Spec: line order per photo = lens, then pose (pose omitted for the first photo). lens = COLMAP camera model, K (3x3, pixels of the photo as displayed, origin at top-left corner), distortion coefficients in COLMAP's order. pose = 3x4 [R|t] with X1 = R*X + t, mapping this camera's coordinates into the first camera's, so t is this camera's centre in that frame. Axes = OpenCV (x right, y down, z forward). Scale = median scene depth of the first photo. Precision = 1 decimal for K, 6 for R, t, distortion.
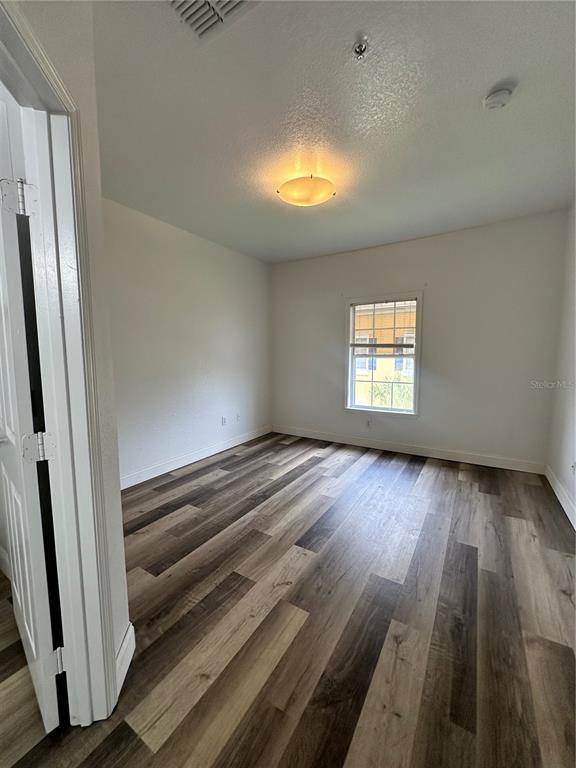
lens RADIAL K [[305.5, 0, 283.5], [0, 305.5, 380.8], [0, 0, 1]] dist [-0.011105, 0.001565]
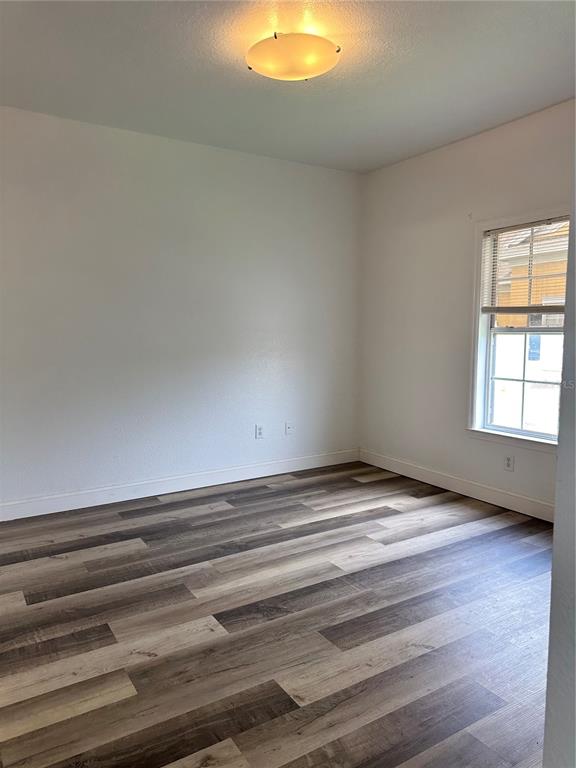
lens RADIAL K [[545.6, 0, 287.4], [0, 545.6, 385.0], [0, 0, 1]] dist [0.035317, -0.019366]
pose [[0.897696, 0.048559, -0.437931, 0.421718], [-0.041169, 0.998804, 0.026358, 0.001814], [0.438688, -0.005632, 0.898622, 0.003848]]
